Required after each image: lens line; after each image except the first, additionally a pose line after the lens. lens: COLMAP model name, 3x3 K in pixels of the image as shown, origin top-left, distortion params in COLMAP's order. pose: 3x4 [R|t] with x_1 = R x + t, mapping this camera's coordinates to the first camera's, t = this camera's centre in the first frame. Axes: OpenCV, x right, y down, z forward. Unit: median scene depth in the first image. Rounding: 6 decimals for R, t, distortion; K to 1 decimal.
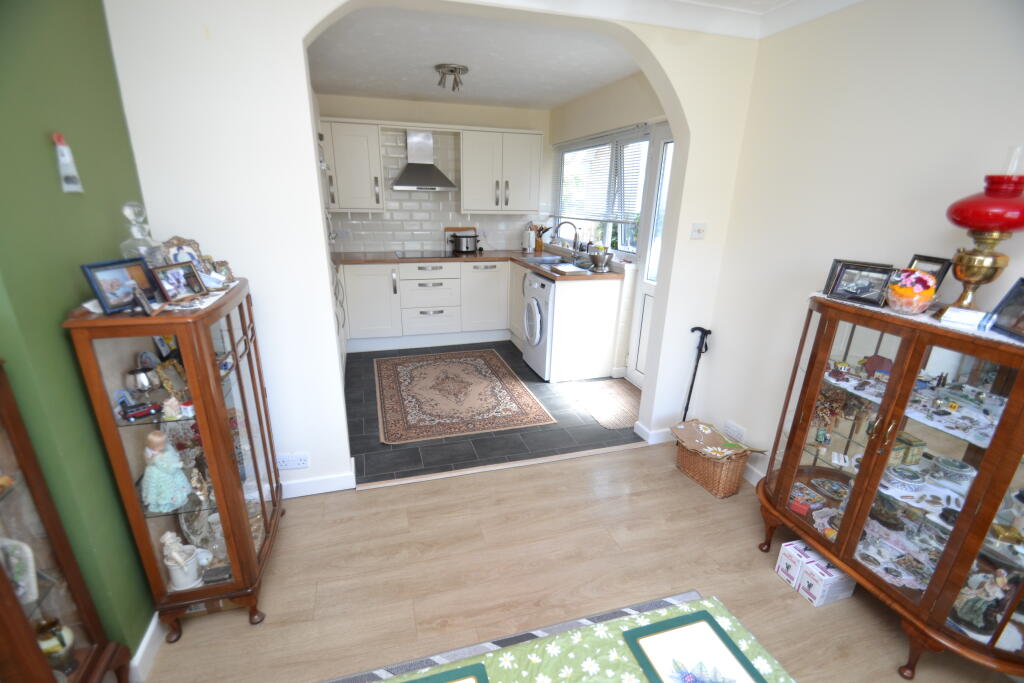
lens RADIAL K [[454.8, 0, 507.5], [0, 454.8, 361.5], [0, 0, 1]] dist [-0.011655, -0.000187]
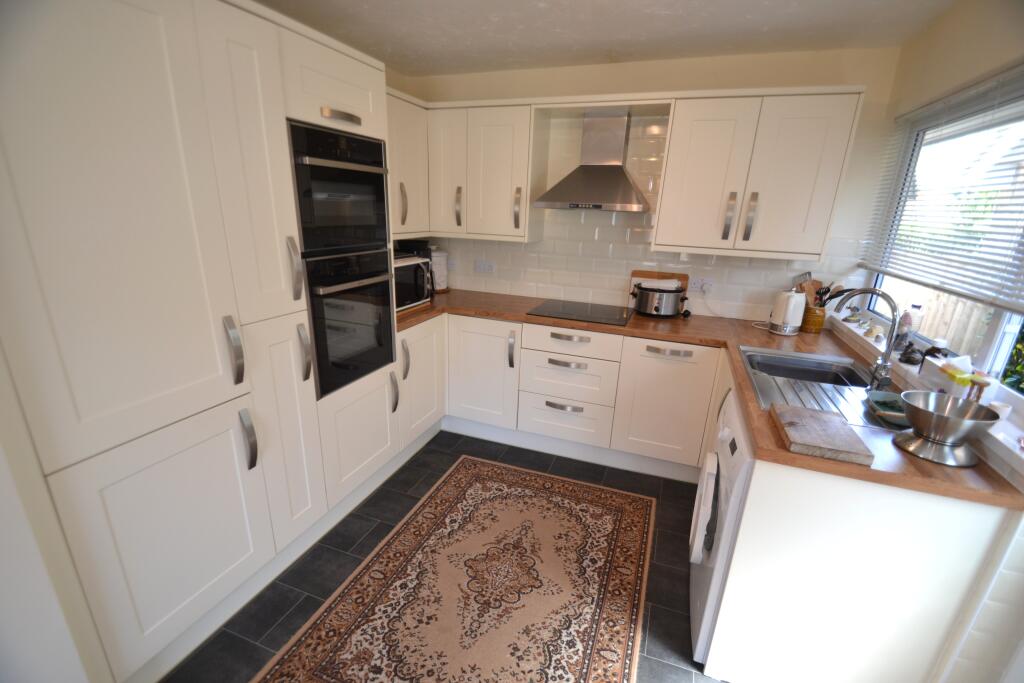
lens RADIAL K [[454.8, 0, 507.5], [0, 454.8, 361.5], [0, 0, 1]] dist [-0.011655, -0.000187]
pose [[0.788898, 0.208233, -0.578168, 0.112535], [-0.229278, 0.972640, 0.037460, -0.173040], [0.570150, 0.103009, 0.815057, 0.457018]]
